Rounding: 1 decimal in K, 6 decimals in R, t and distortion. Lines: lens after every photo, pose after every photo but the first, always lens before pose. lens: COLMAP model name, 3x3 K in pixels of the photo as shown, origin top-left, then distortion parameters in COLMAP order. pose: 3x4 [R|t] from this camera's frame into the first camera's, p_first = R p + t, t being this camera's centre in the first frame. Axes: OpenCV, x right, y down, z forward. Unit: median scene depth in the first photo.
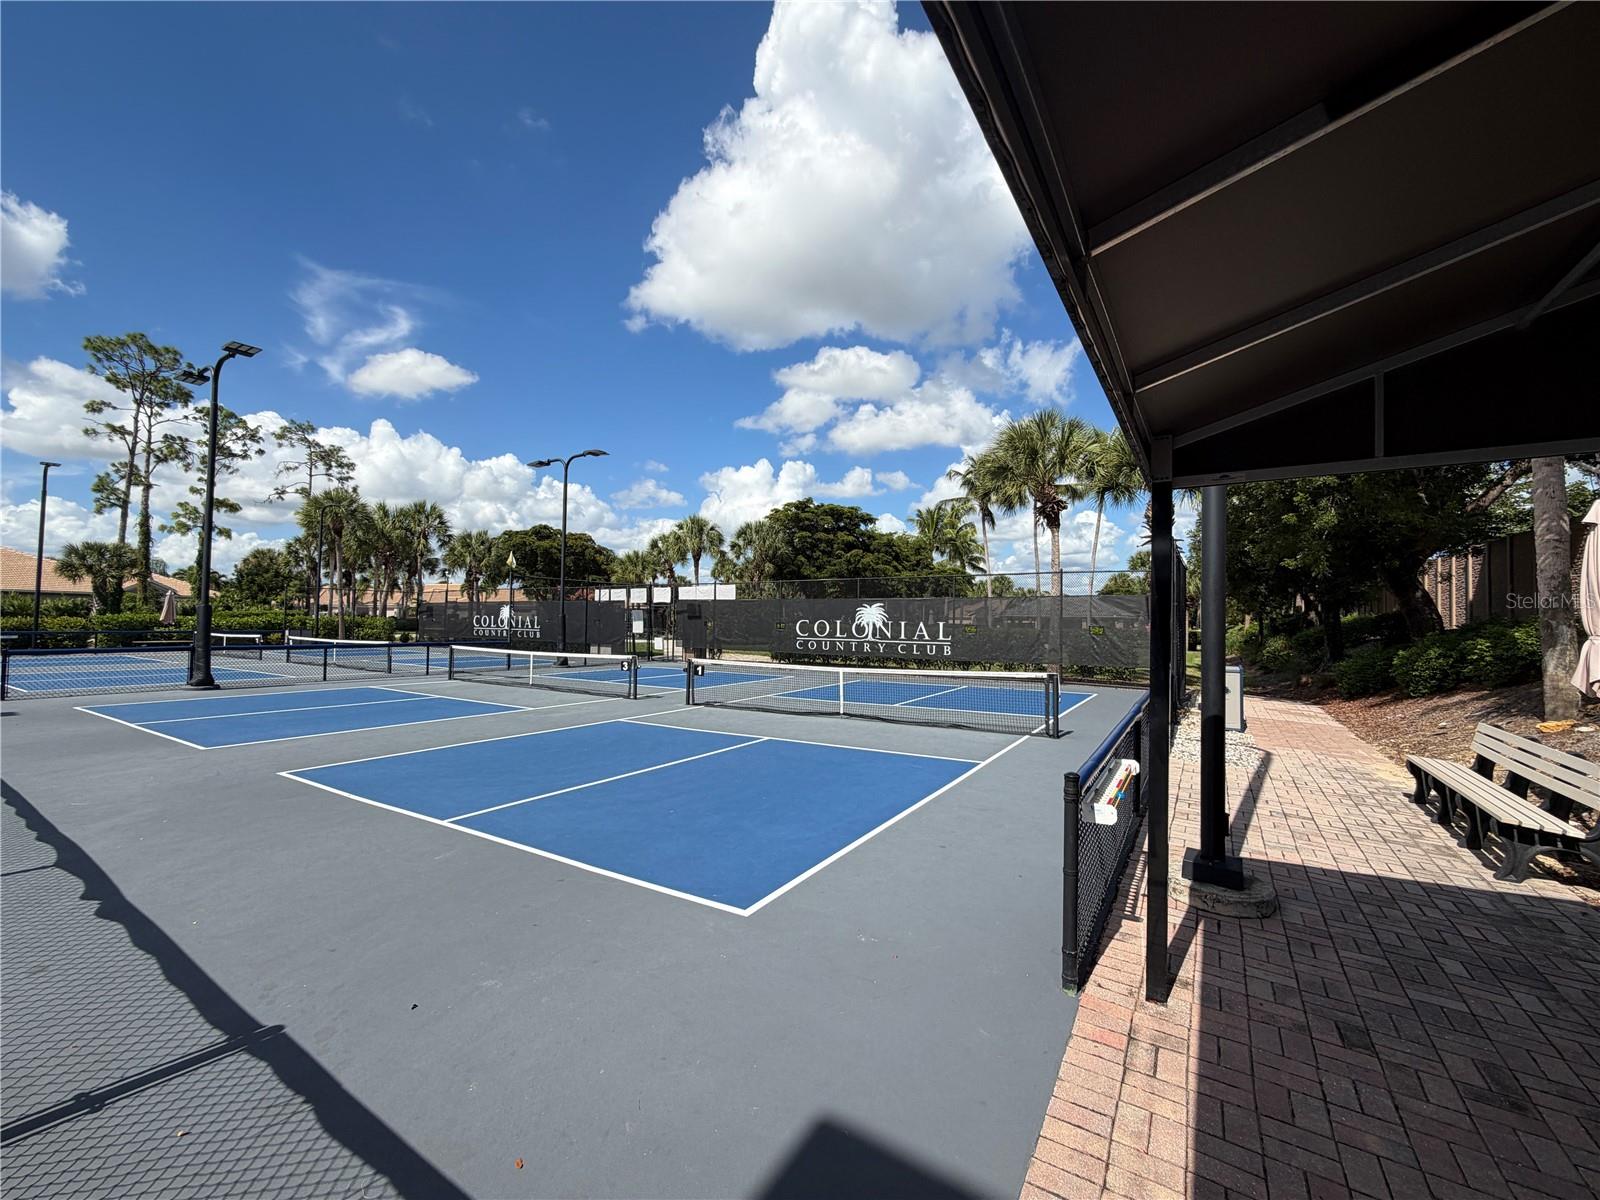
lens RADIAL K [[638.1, 0, 807.6], [0, 638.1, 600.8], [0, 0, 1]] dist [0.003173, -0.000040]
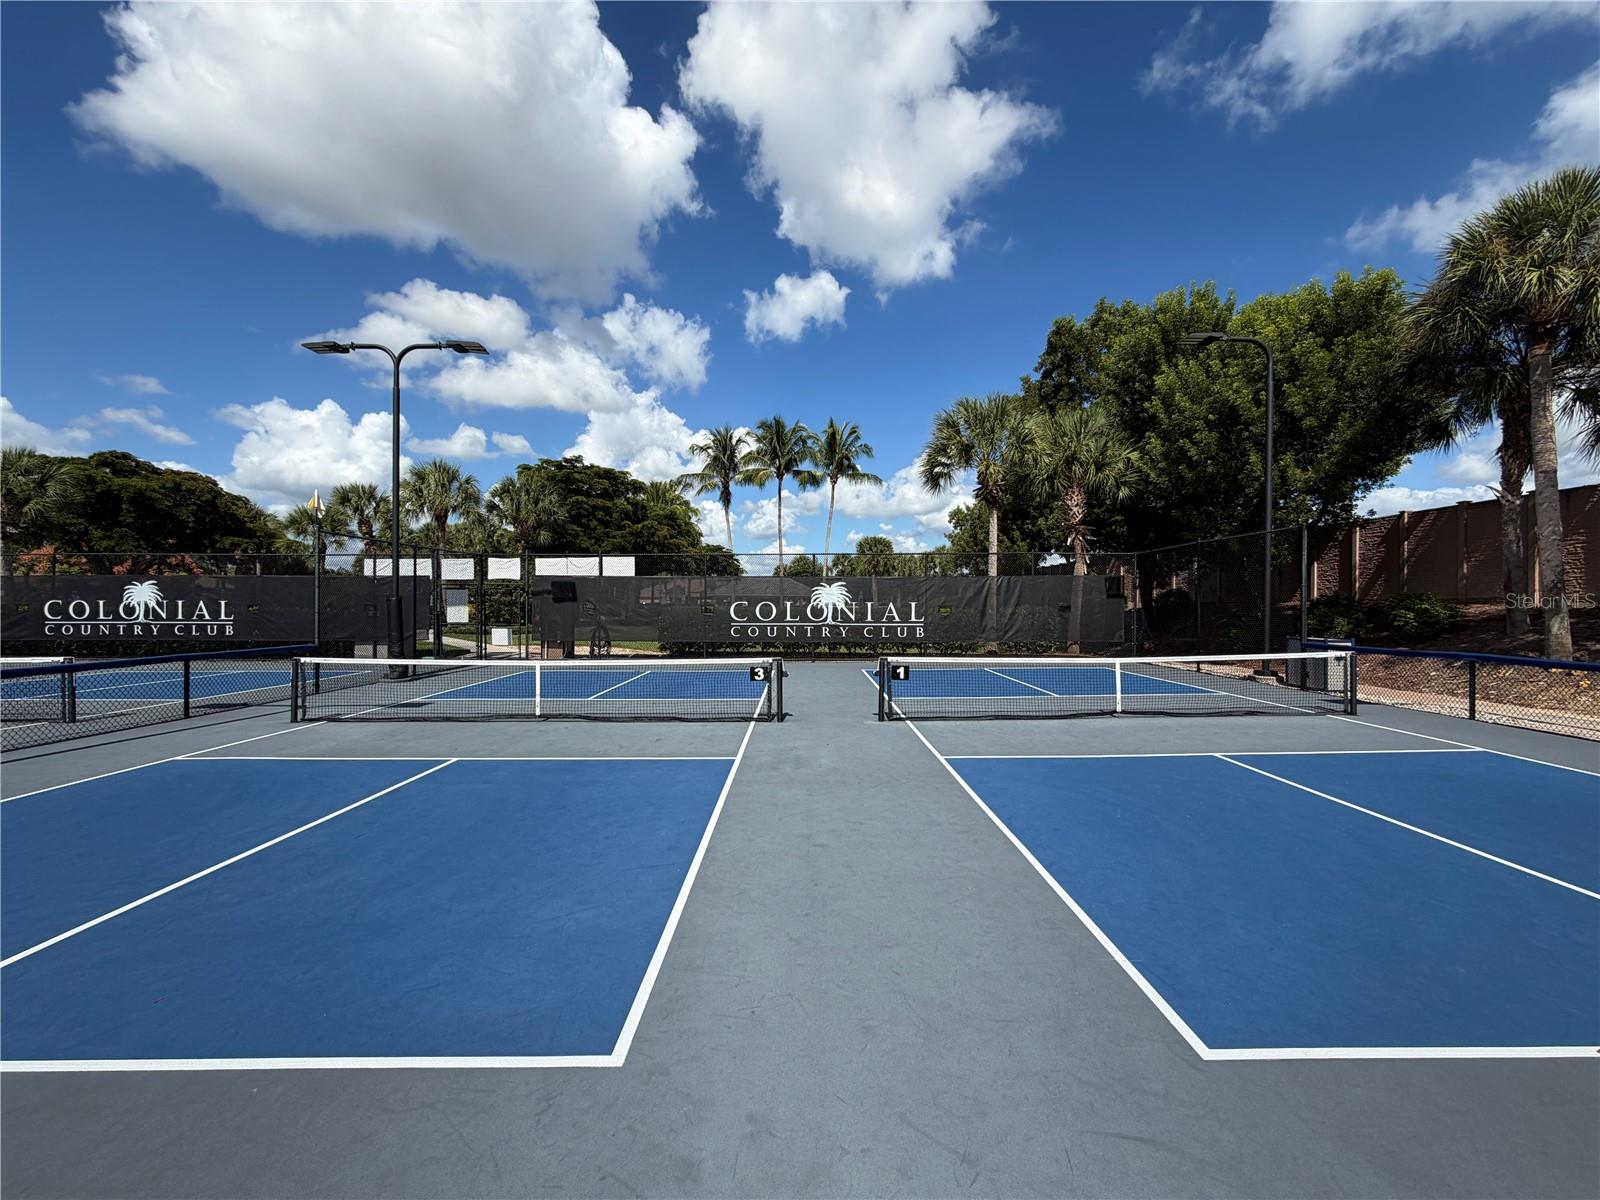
lens RADIAL K [[638.1, 0, 799.6], [0, 638.1, 604.6], [0, 0, 1]] dist [0.003173, -0.000040]
pose [[0.845991, -0.013788, 0.533019, -0.383119], [-0.006747, 0.999309, 0.036558, 0.002850], [-0.533154, -0.034524, 0.845313, 0.253956]]
